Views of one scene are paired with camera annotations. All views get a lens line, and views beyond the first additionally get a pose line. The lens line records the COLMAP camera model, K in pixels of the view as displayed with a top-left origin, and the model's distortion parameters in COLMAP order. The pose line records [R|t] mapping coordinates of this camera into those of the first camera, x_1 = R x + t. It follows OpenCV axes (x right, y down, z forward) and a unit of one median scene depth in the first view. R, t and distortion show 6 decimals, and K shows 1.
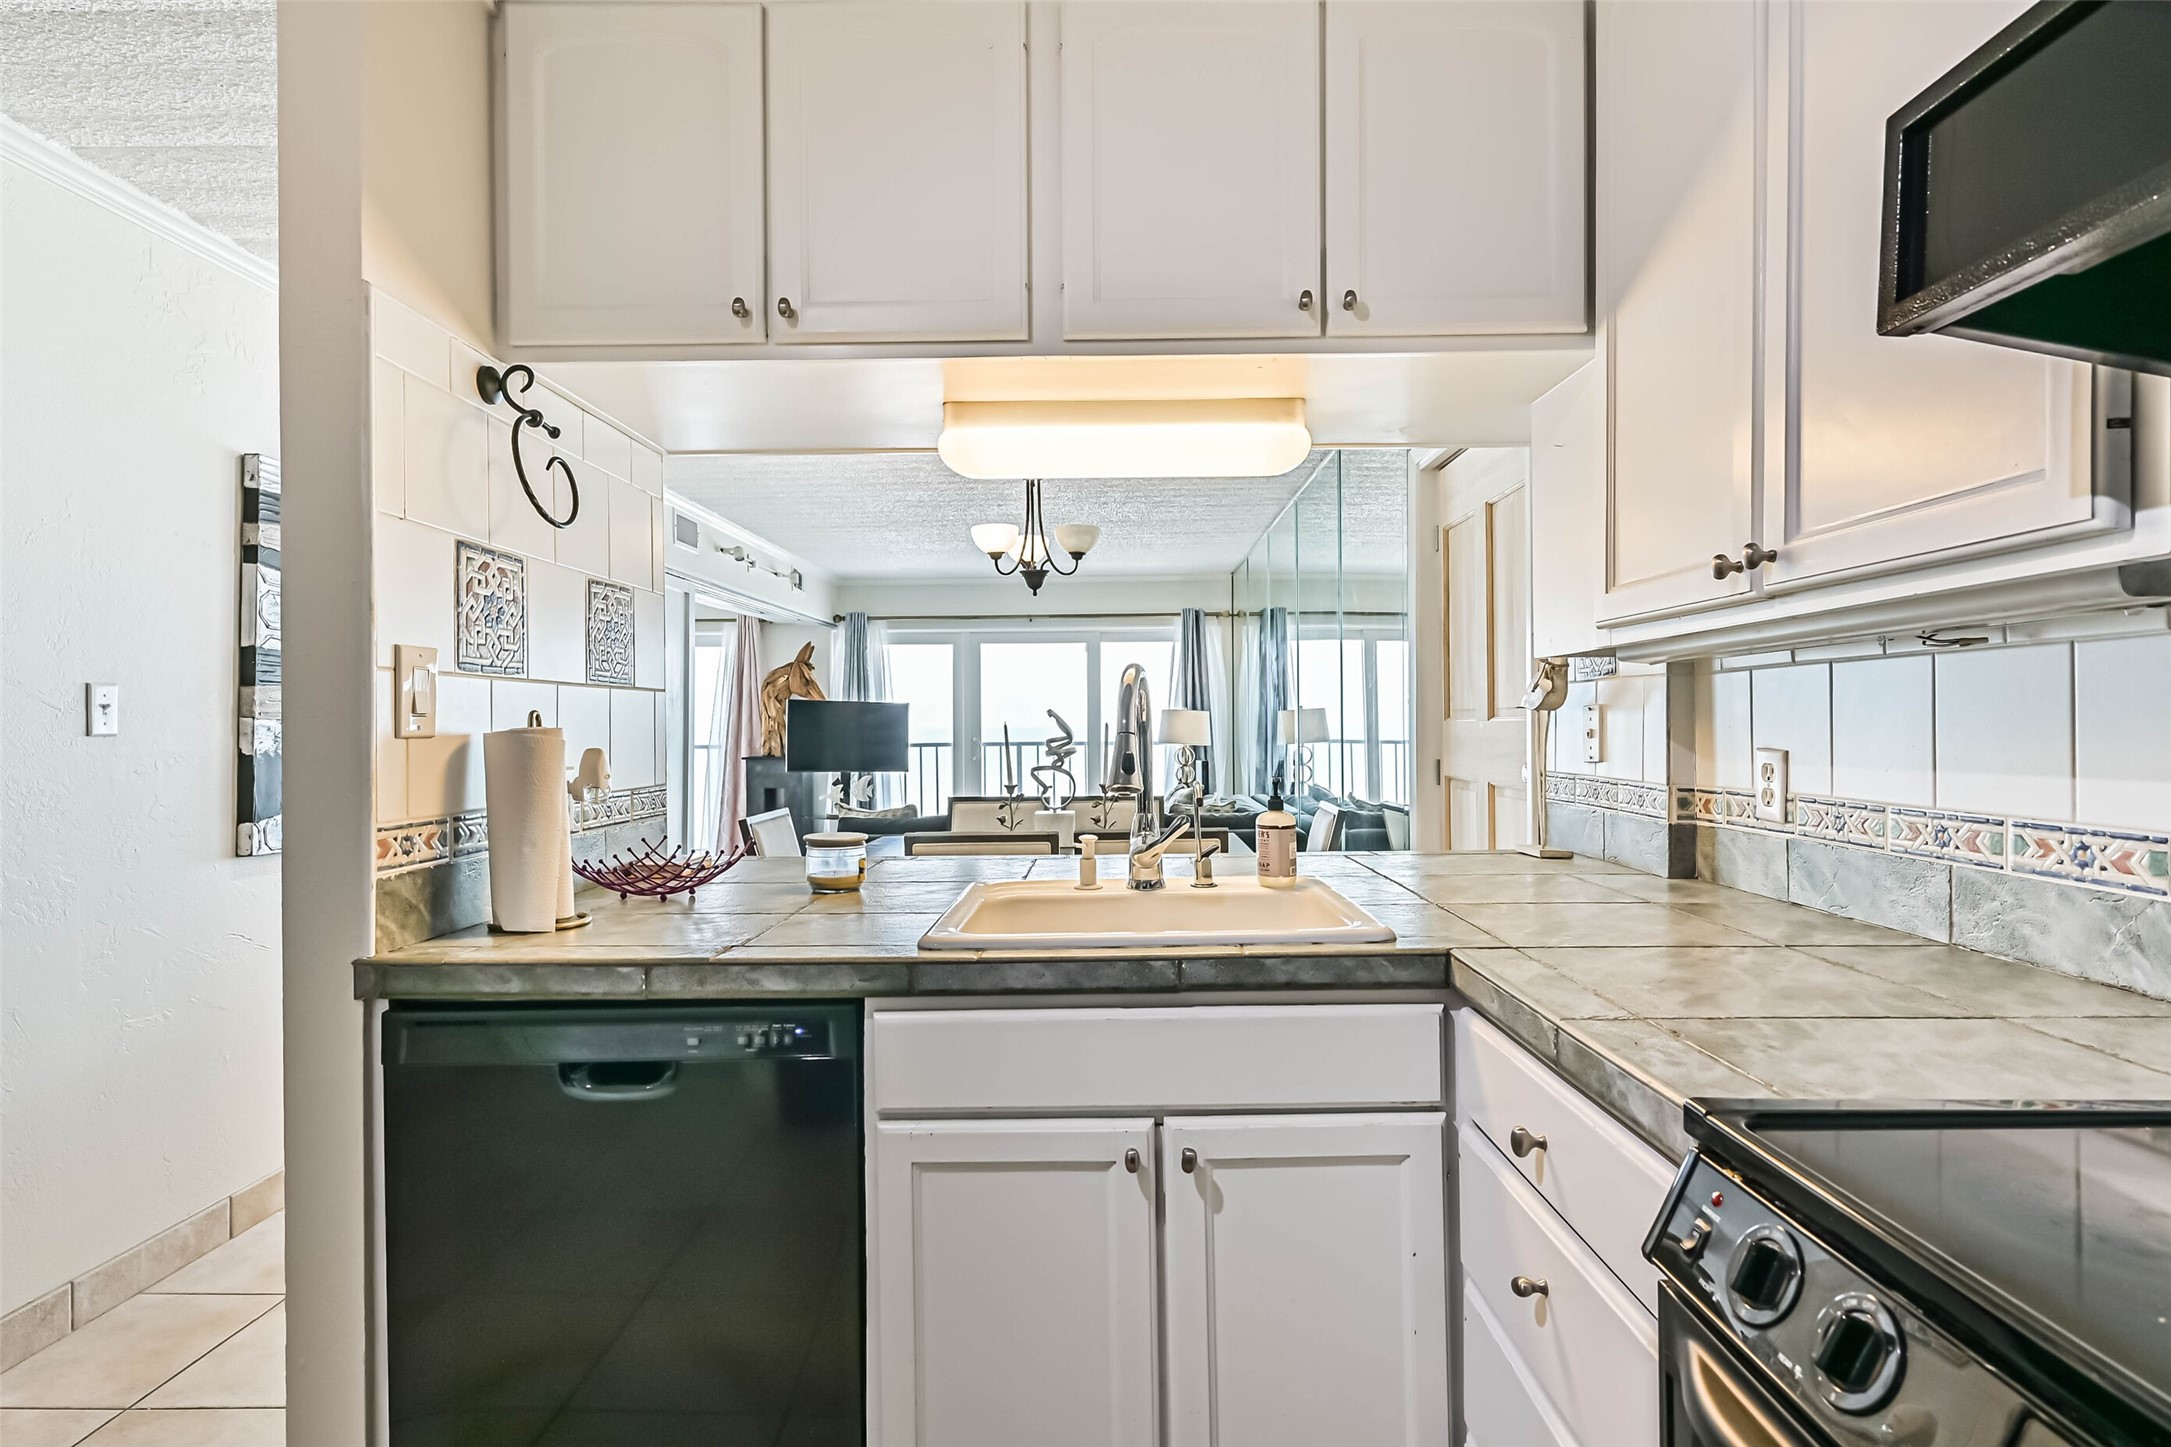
lens RADIAL K [[1104.7, 0, 1095.8], [0, 1104.7, 723.0], [0, 0, 1]] dist [0.007568, -0.001465]
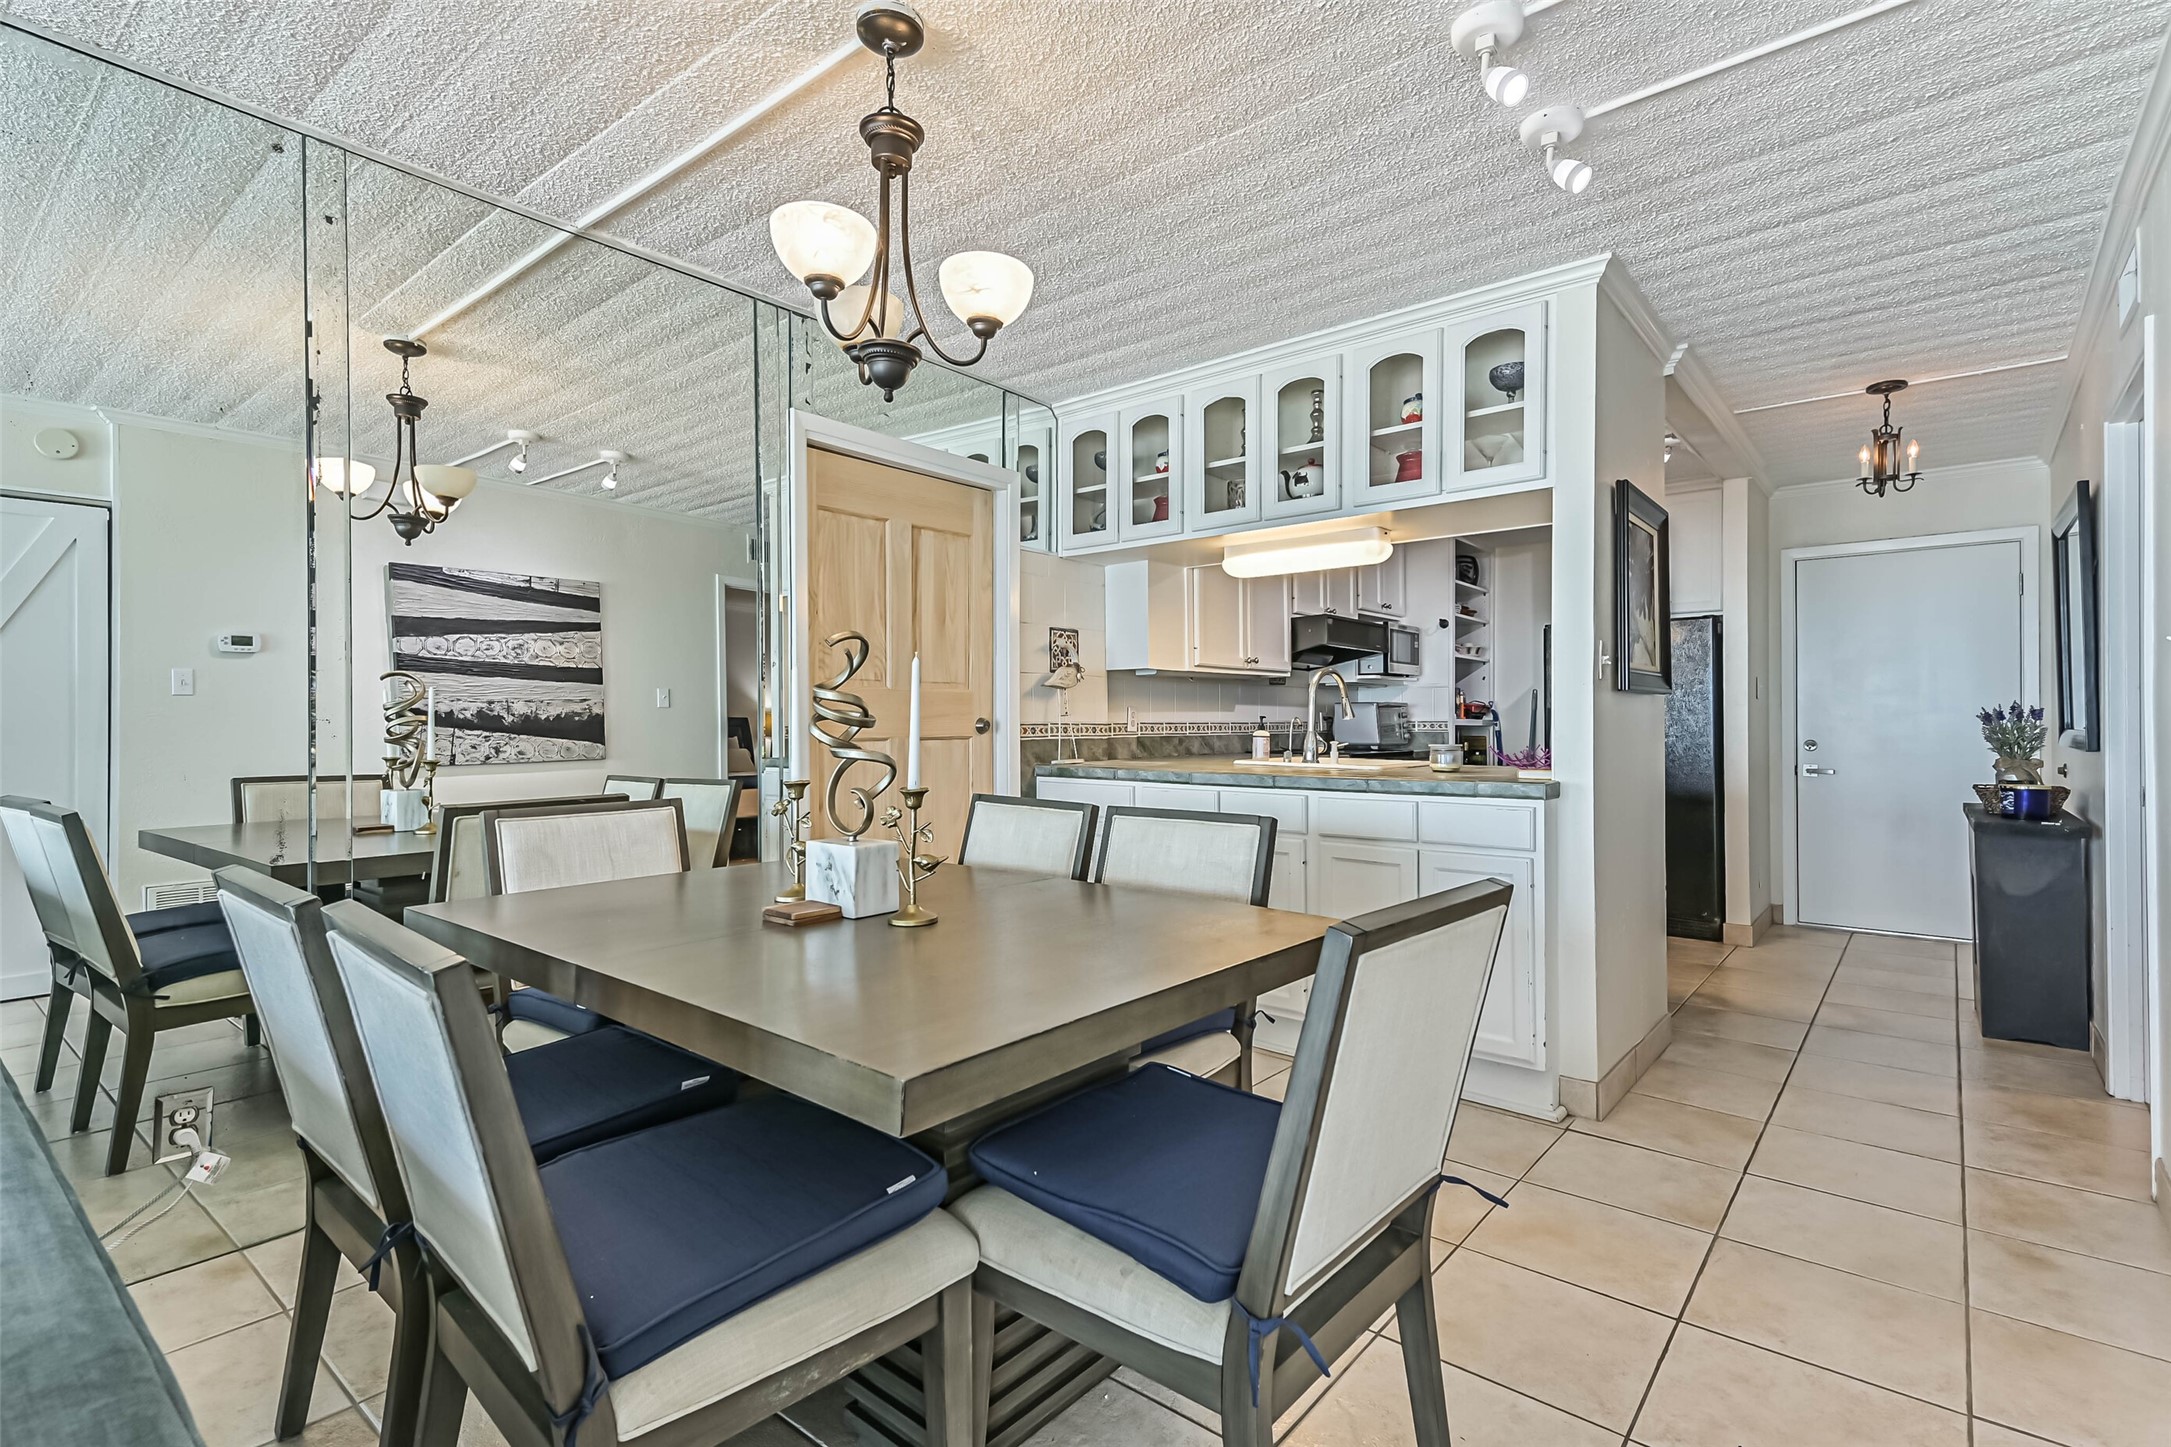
lens RADIAL K [[1024.6, 0, 1082.5], [0, 1024.6, 725.5], [0, 0, 1]] dist [0.019259, -0.000003]
pose [[-0.773641, 0.008135, 0.633572, -0.698749], [0.008998, 0.999958, -0.001851, 0.052386], [-0.633560, 0.004269, -0.773682, 2.212248]]
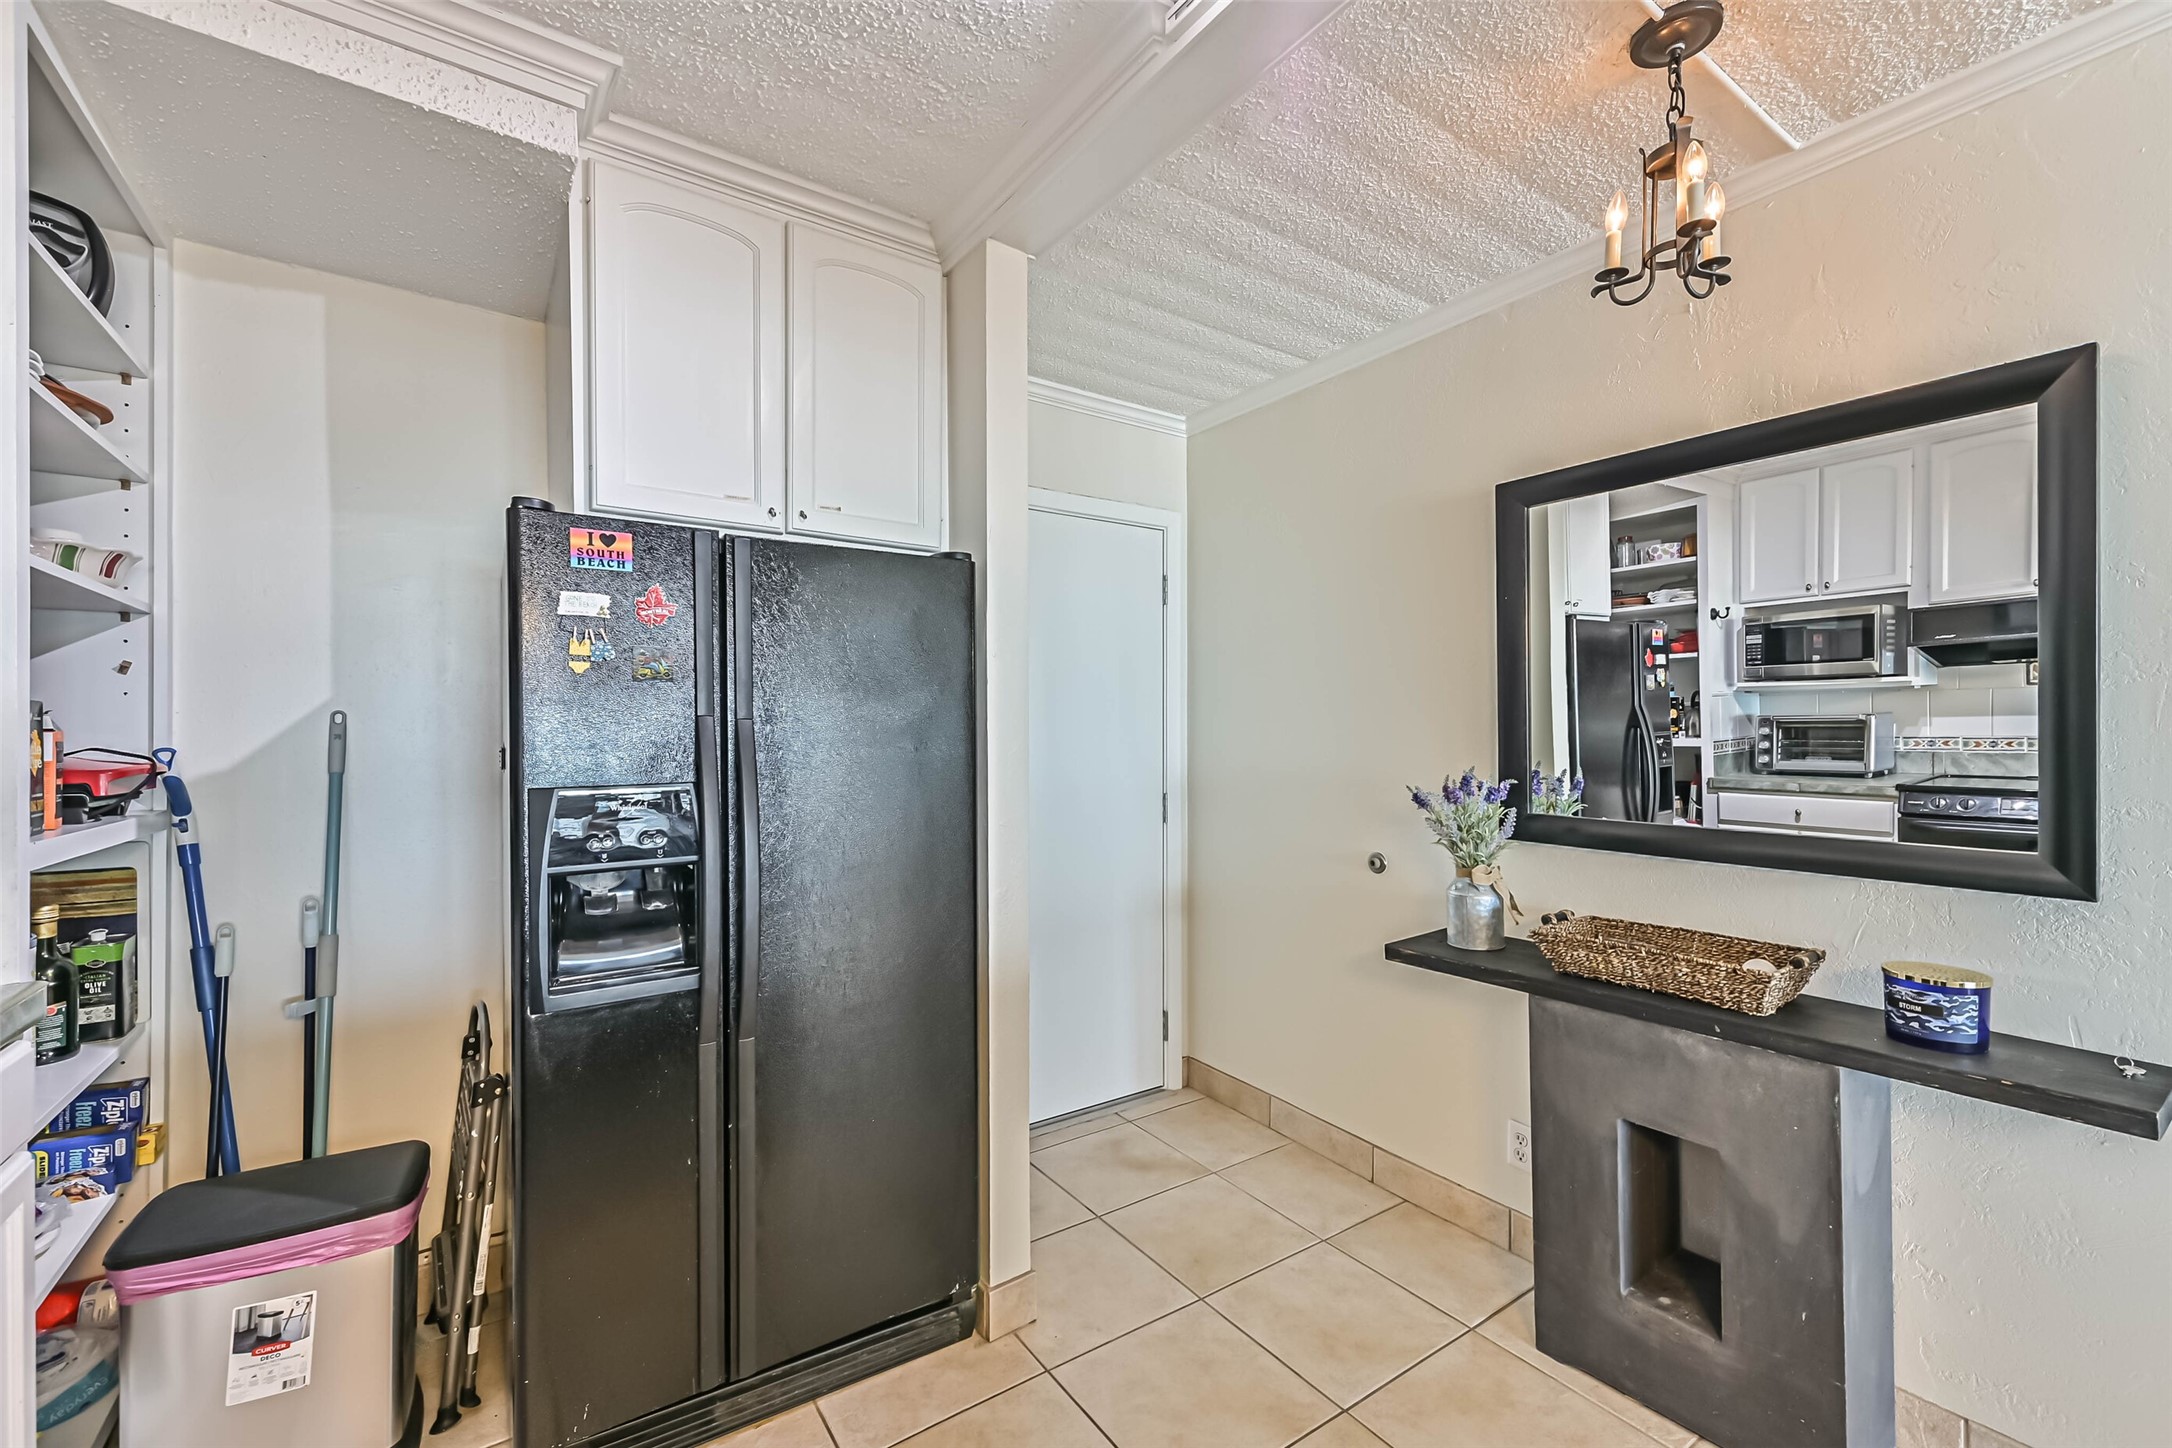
lens RADIAL K [[903.0, 0, 1102.8], [0, 903.0, 732.1], [0, 0, 1]] dist [0.010252, 0.000012]
pose [[-0.812393, 0.007889, -0.583057, -0.005366], [0.003797, 0.999959, 0.008240, -0.020848], [0.583098, 0.004481, -0.812390, 0.451092]]
